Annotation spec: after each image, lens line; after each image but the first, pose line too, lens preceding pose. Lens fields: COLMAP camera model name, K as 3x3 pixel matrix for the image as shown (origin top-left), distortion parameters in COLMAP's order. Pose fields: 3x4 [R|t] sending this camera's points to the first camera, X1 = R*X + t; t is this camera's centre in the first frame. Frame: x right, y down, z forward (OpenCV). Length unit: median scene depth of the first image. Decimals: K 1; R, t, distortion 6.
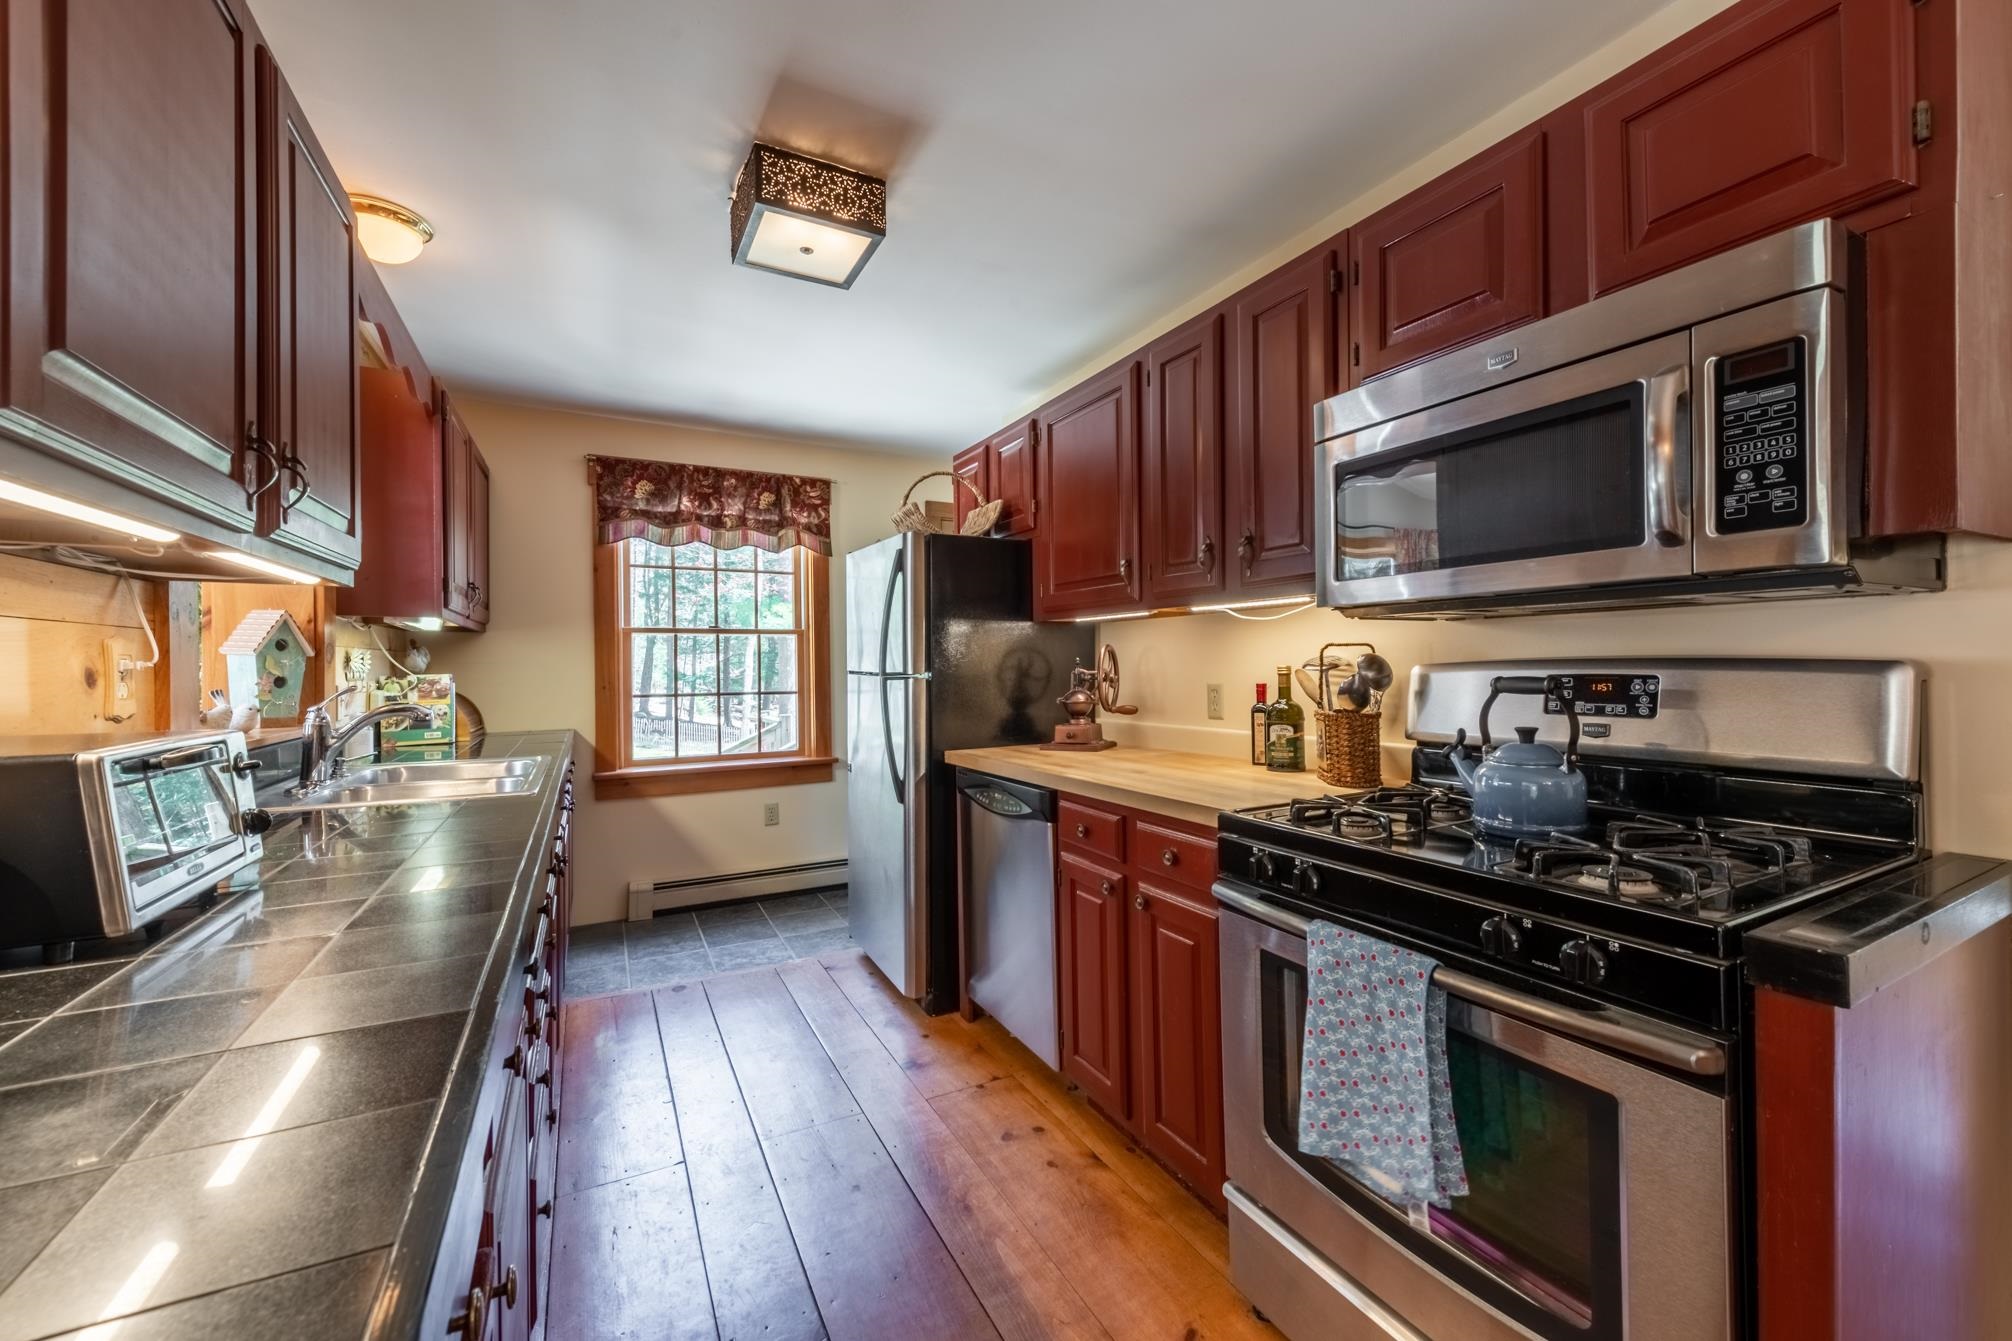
lens RADIAL K [[797.9, 0, 1004.9], [0, 797.9, 672.3], [0, 0, 1]] dist [0.006903, -0.001281]
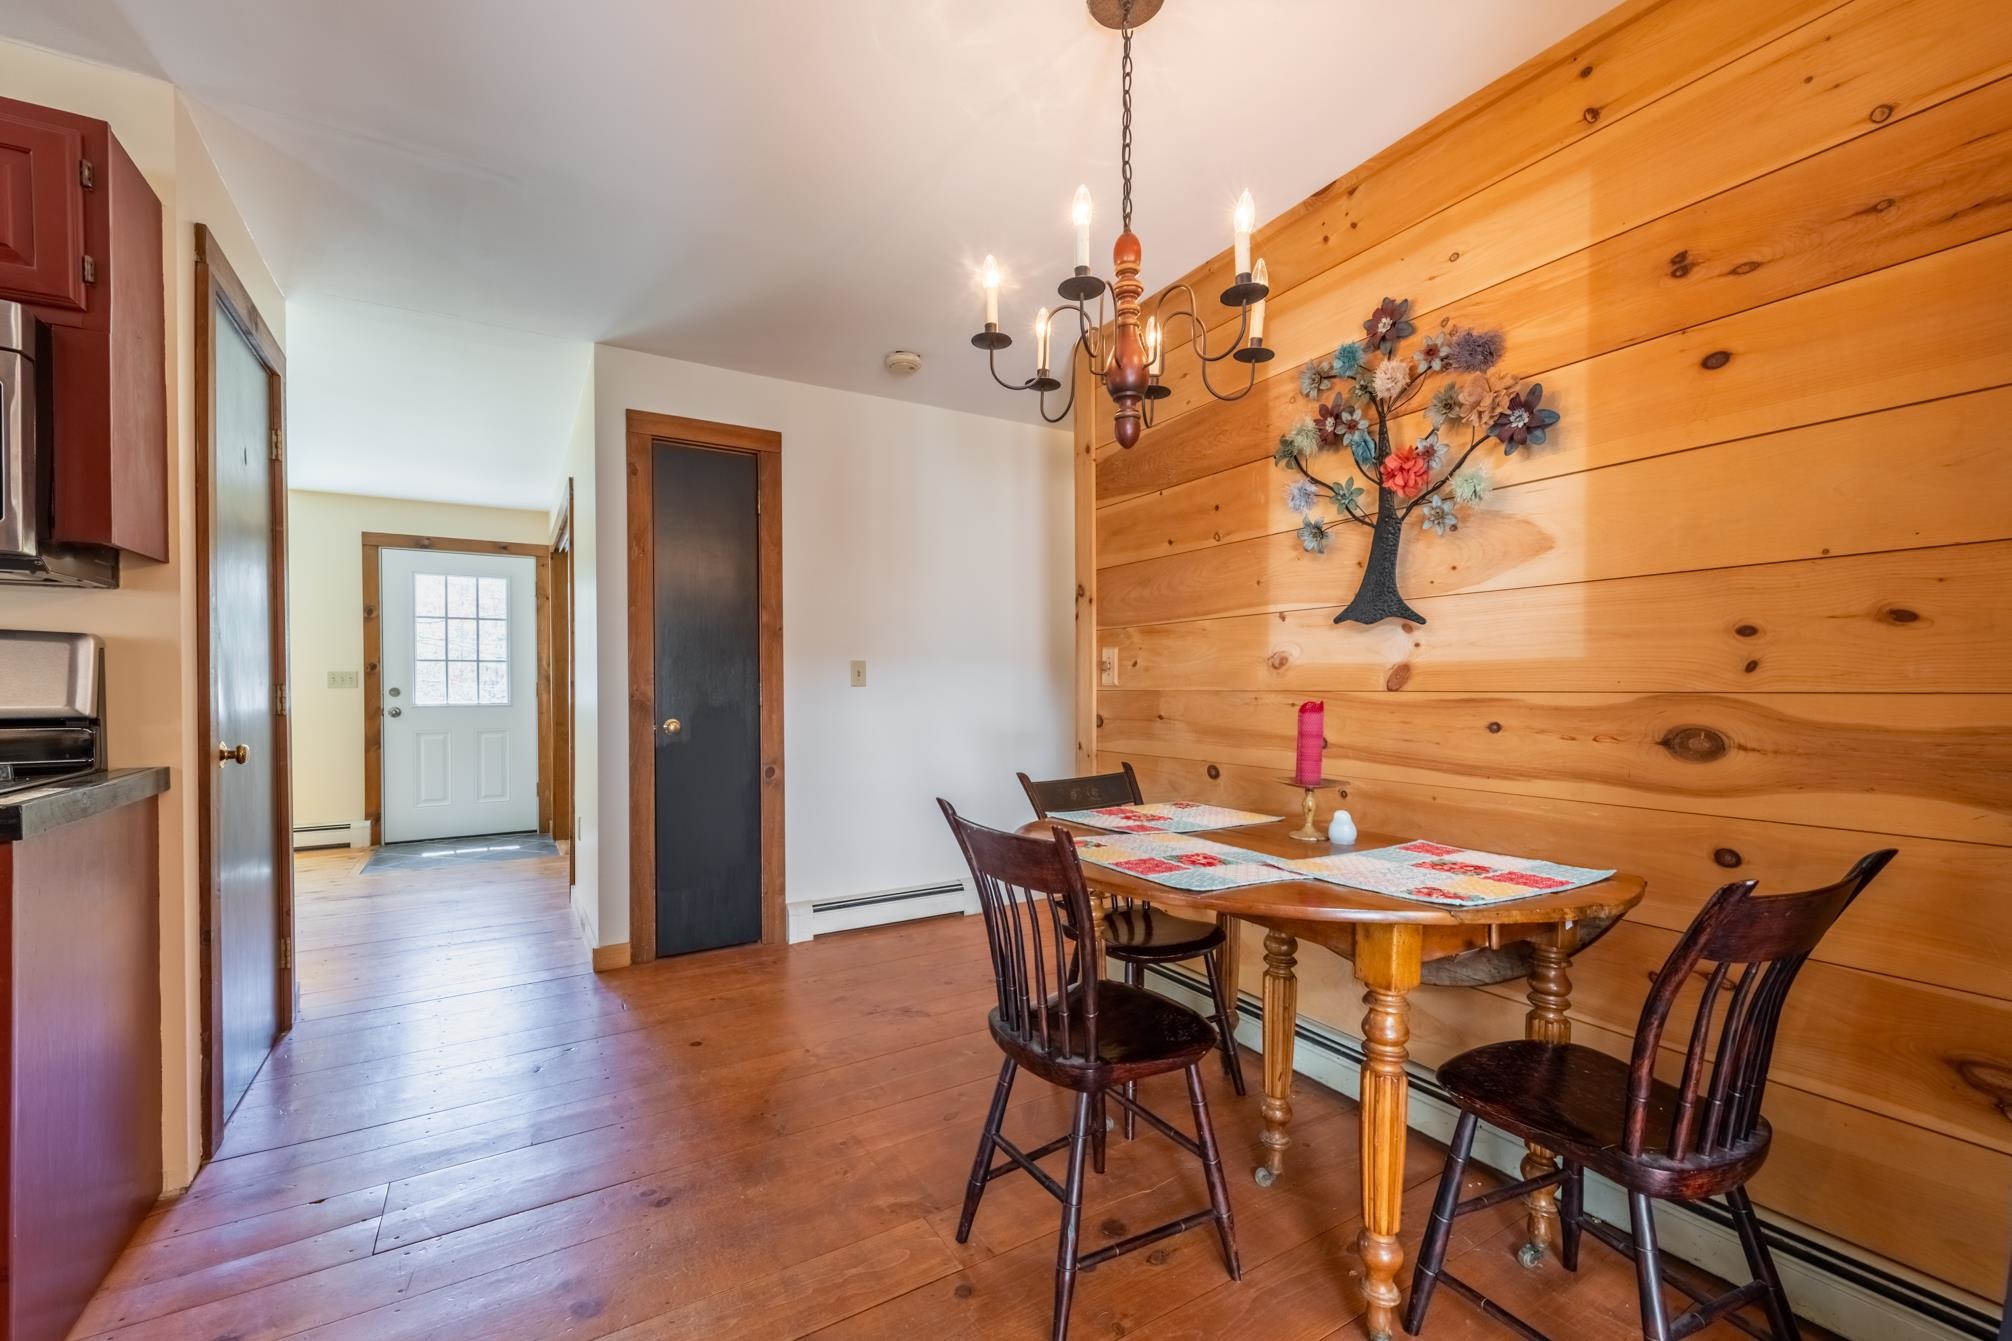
lens RADIAL K [[826.4, 0, 991.6], [0, 826.4, 688.6], [0, 0, 1]] dist [0.003340, -0.000873]
pose [[-0.042889, -0.002594, 0.999076, -0.412760], [0.005066, 0.999983, 0.002813, 0.087252], [-0.999067, 0.005182, -0.042875, -0.528309]]
